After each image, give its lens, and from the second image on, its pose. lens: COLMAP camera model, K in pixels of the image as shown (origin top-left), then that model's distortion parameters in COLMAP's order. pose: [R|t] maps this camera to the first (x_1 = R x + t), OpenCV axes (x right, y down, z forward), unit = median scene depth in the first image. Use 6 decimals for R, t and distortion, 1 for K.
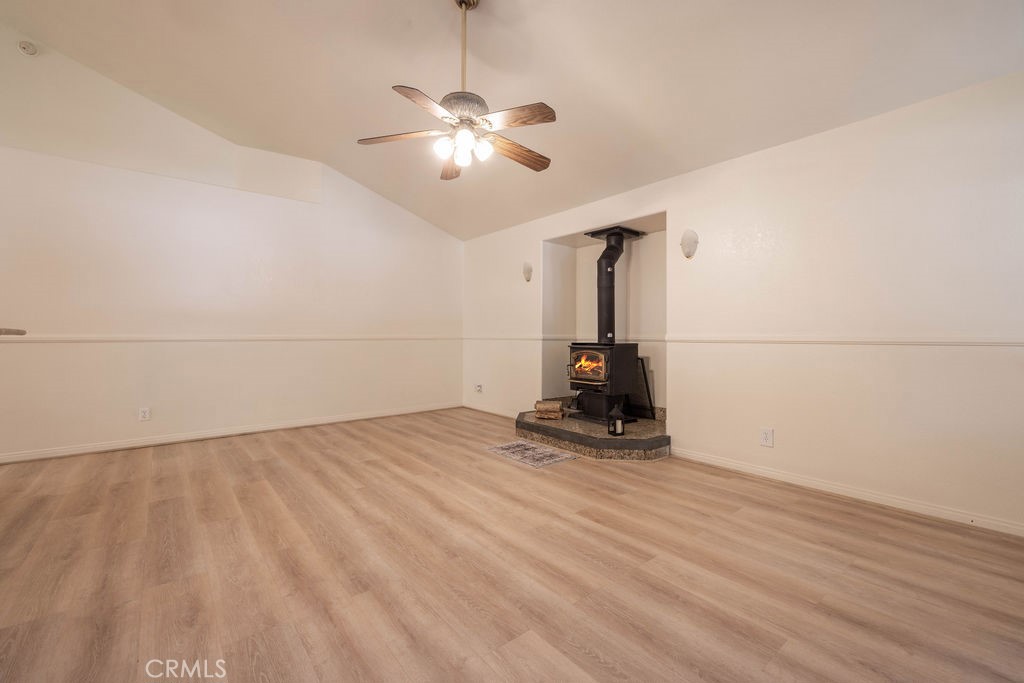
lens RADIAL K [[436.1, 0, 514.5], [0, 436.1, 335.8], [0, 0, 1]] dist [-0.001155, -0.000344]
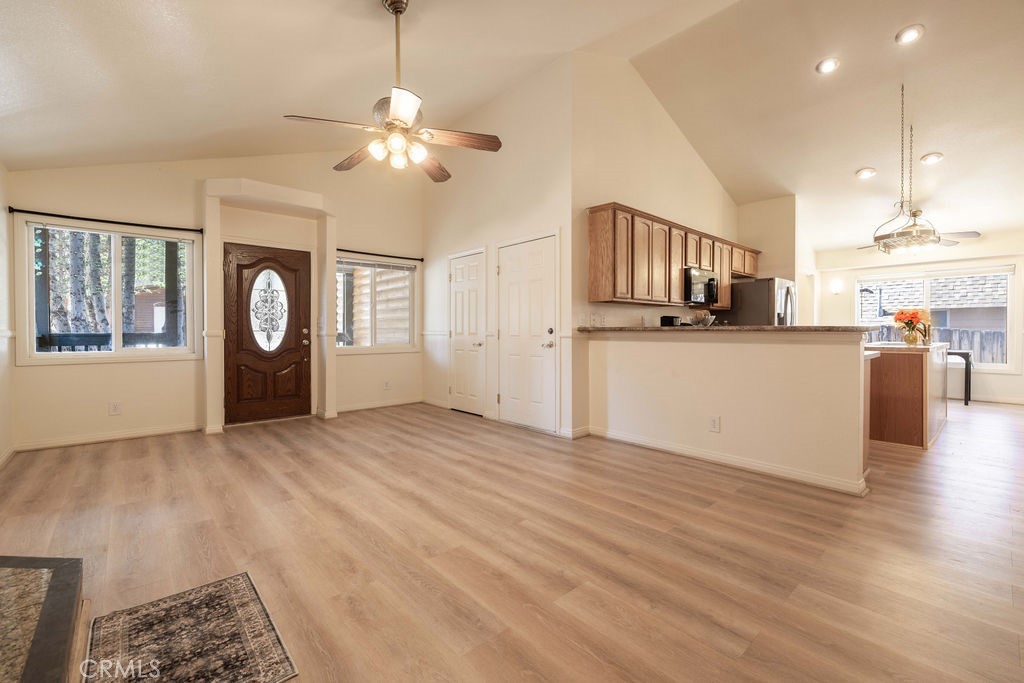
lens RADIAL K [[436.1, 0, 514.5], [0, 436.1, 335.8], [0, 0, 1]] dist [-0.001155, -0.000344]
pose [[-0.998843, -0.000386, -0.048084, -0.355968], [-0.000877, 0.999948, 0.010206, -0.003959], [0.048078, 0.010236, -0.998791, 2.137273]]
